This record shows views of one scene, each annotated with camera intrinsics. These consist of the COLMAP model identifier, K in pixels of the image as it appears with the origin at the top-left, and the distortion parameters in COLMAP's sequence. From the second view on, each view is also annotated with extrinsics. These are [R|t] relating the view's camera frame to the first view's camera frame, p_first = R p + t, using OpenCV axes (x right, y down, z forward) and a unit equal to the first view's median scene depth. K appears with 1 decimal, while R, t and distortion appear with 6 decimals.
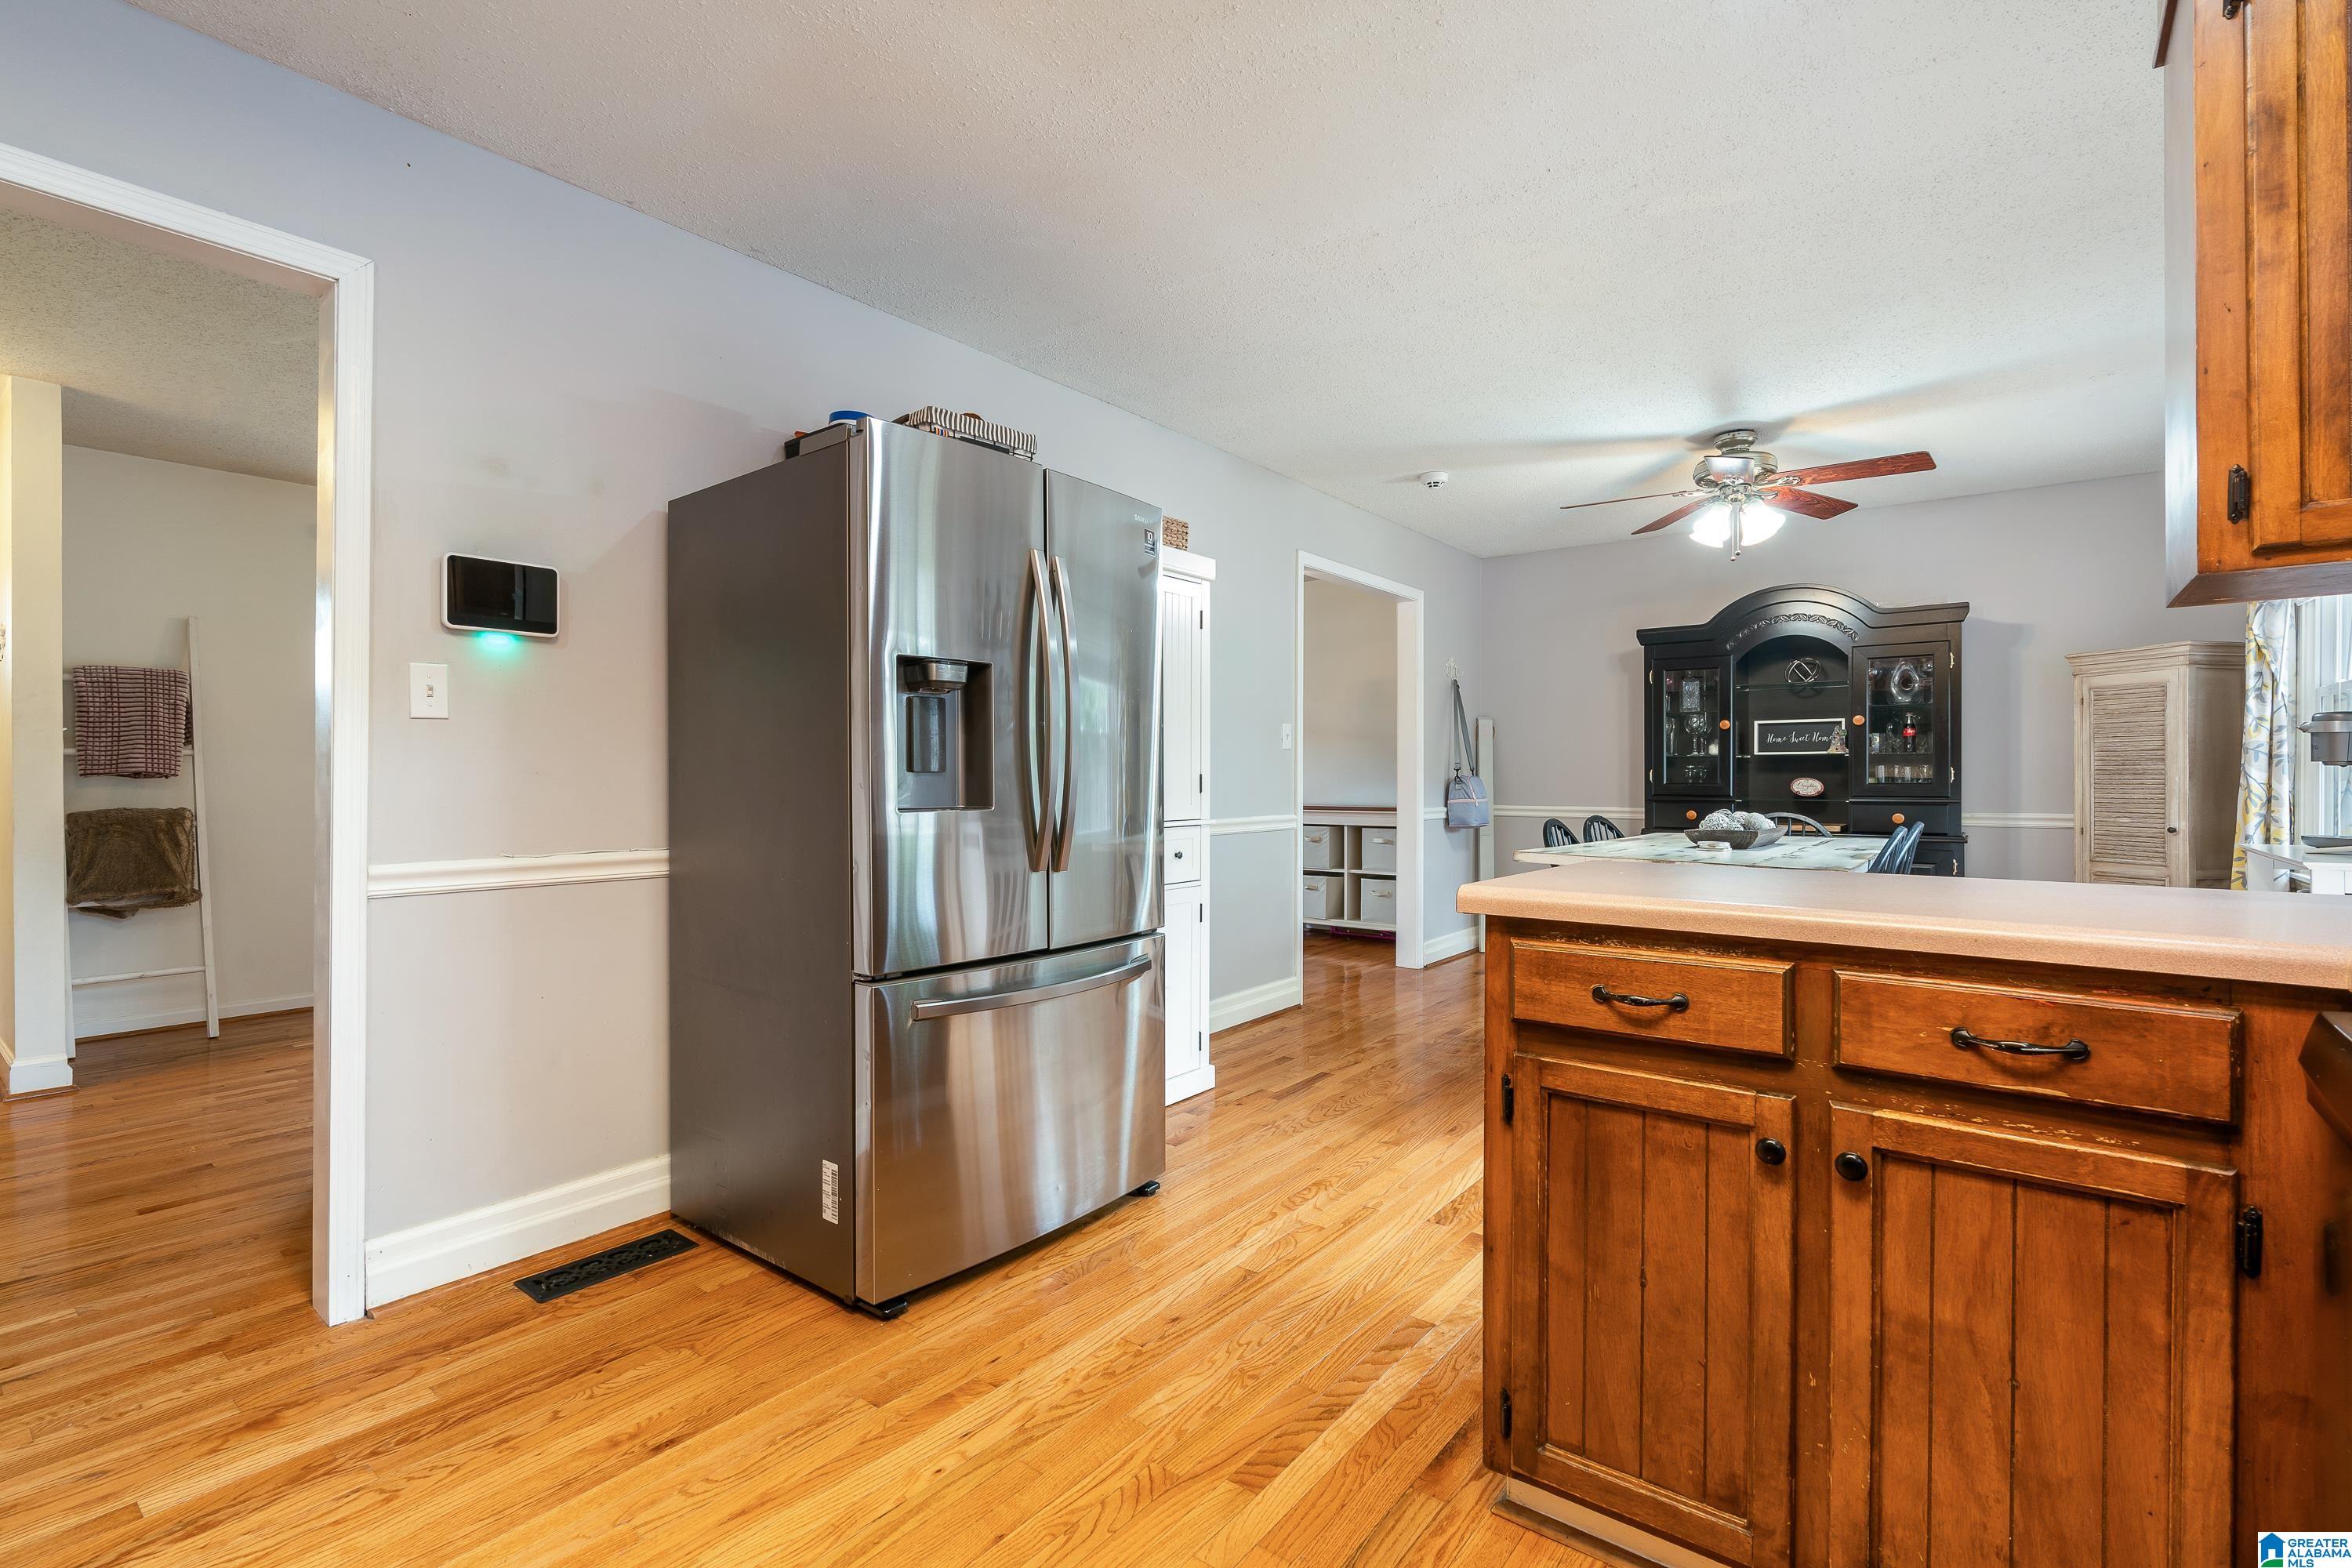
lens RADIAL K [[1063.6, 0, 1177.2], [0, 1063.6, 779.4], [0, 0, 1]] dist [0.000540, 0.000284]
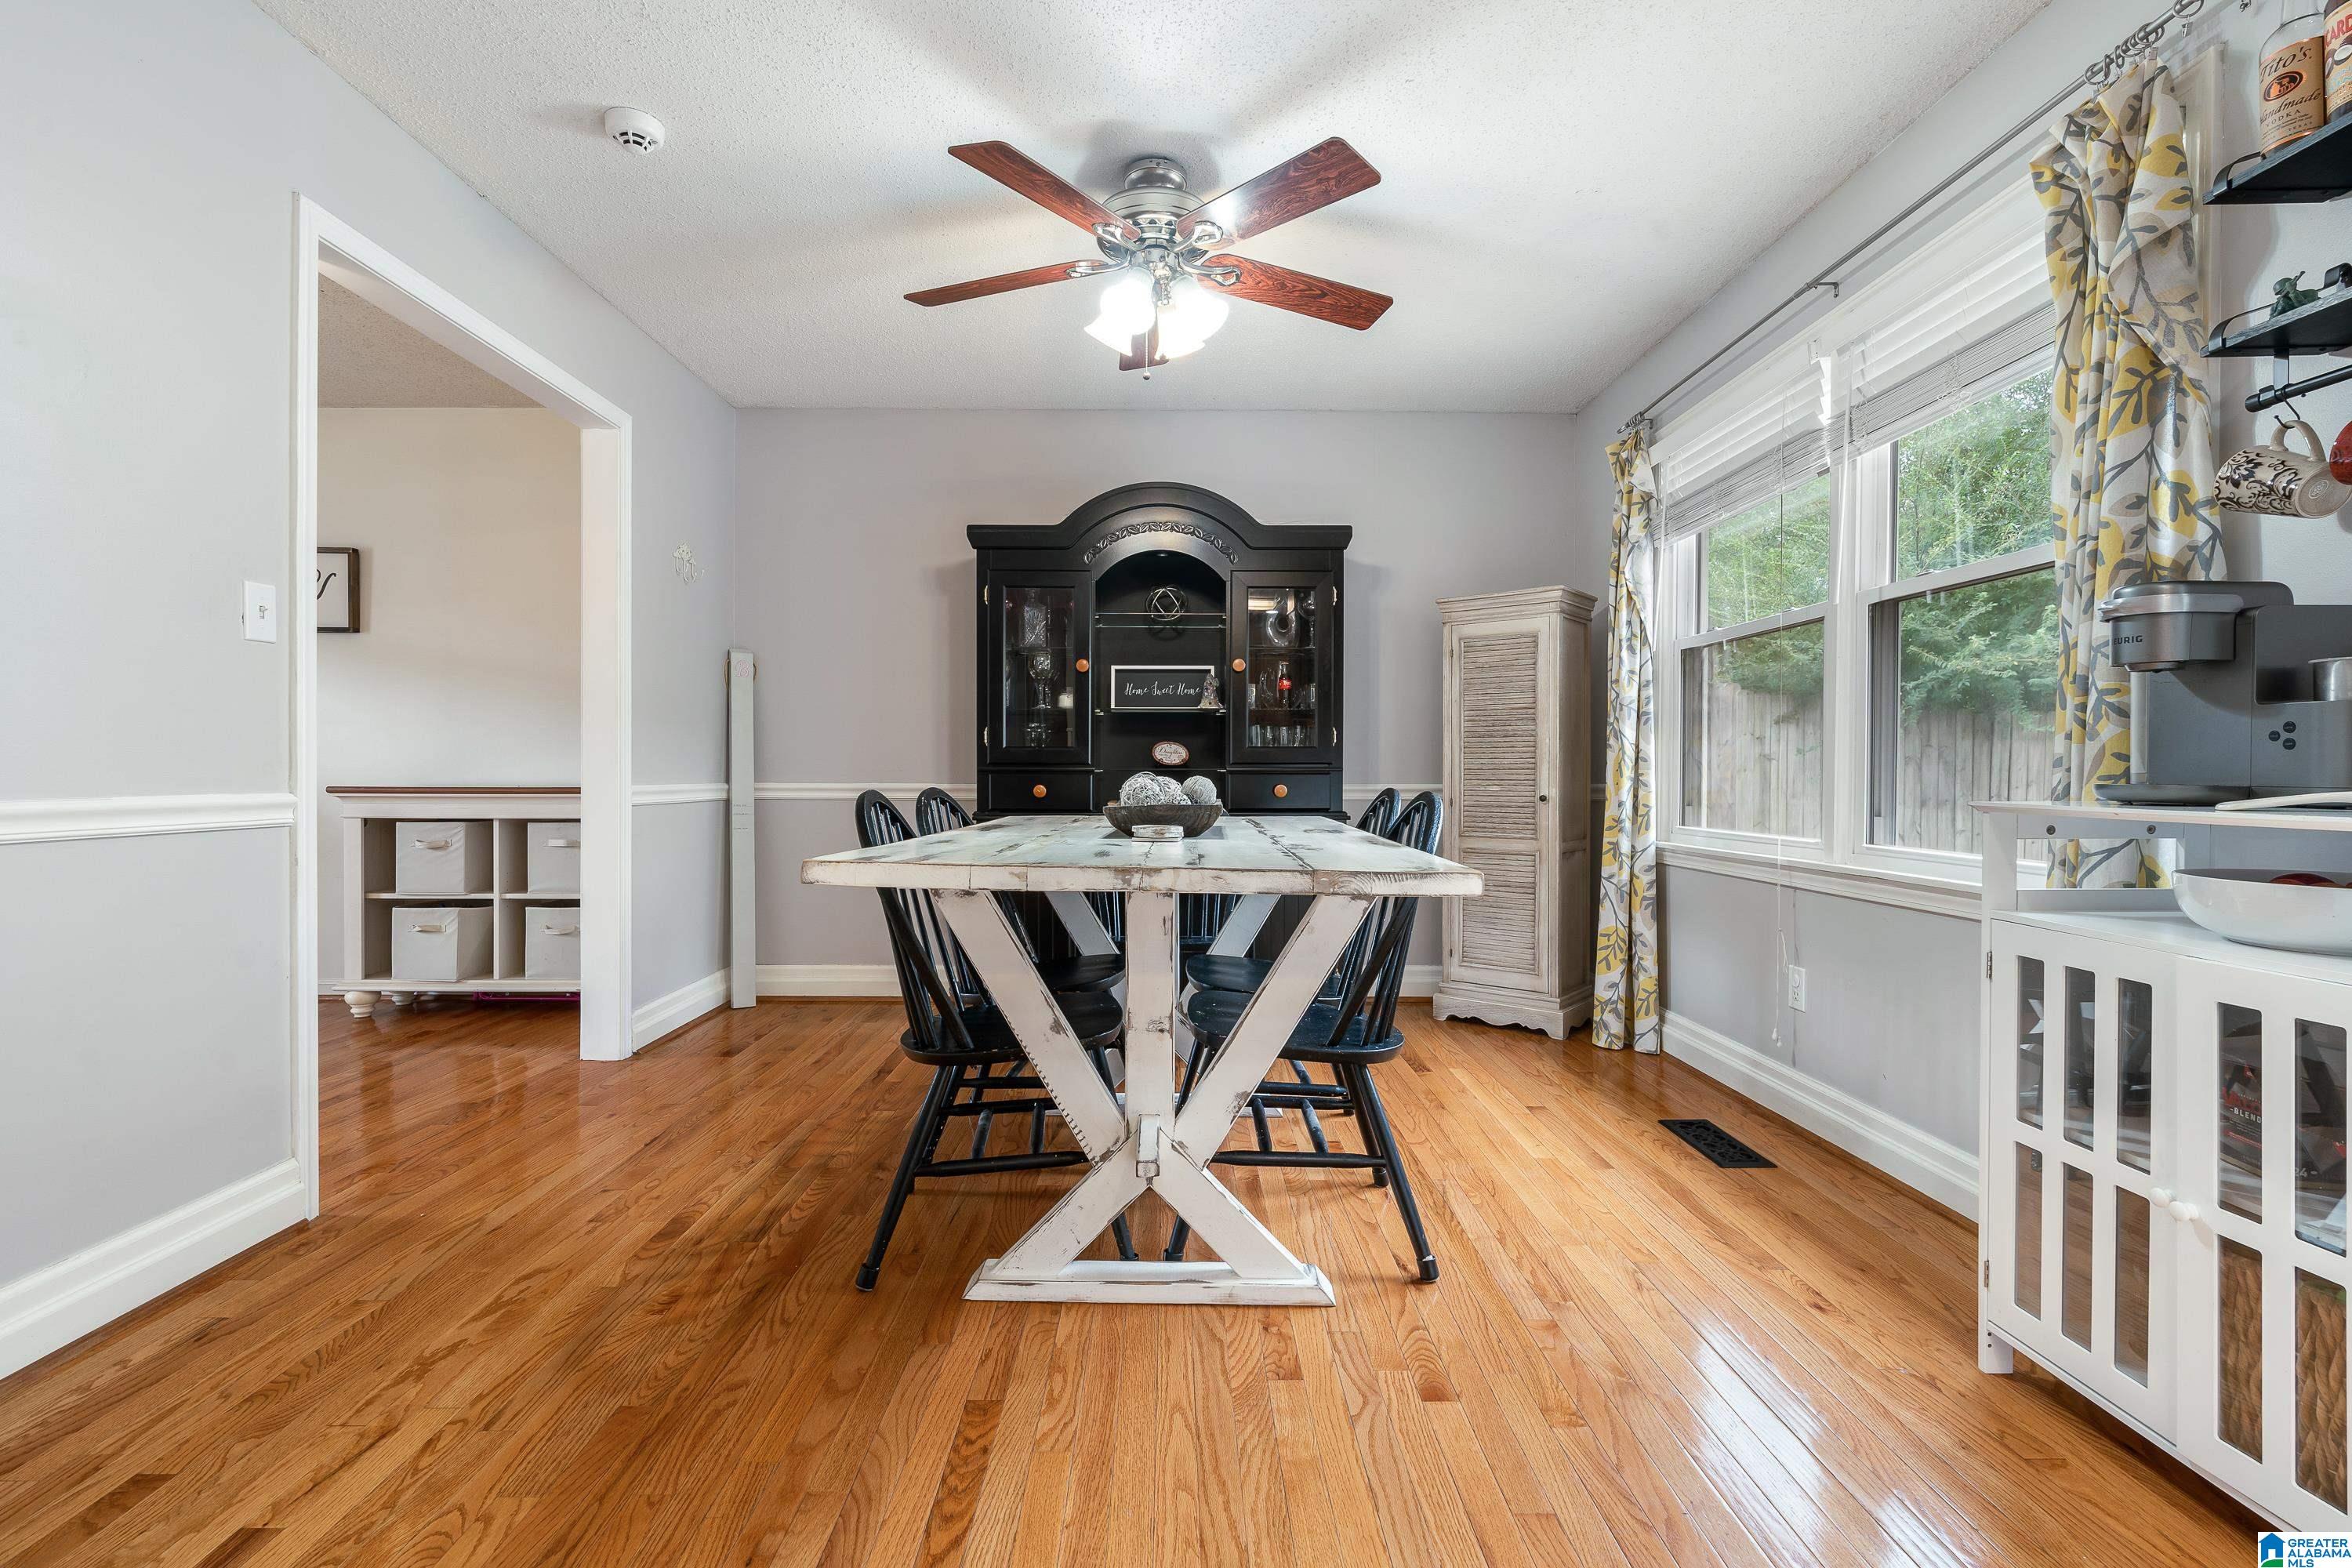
lens RADIAL K [[1063.6, 0, 1177.2], [0, 1063.6, 779.4], [0, 0, 1]] dist [0.000540, 0.000284]
pose [[0.785075, -0.001662, 0.619399, 0.123205], [-0.002761, 0.999977, 0.006184, 0.022869], [-0.619395, -0.006565, 0.785052, 0.415456]]
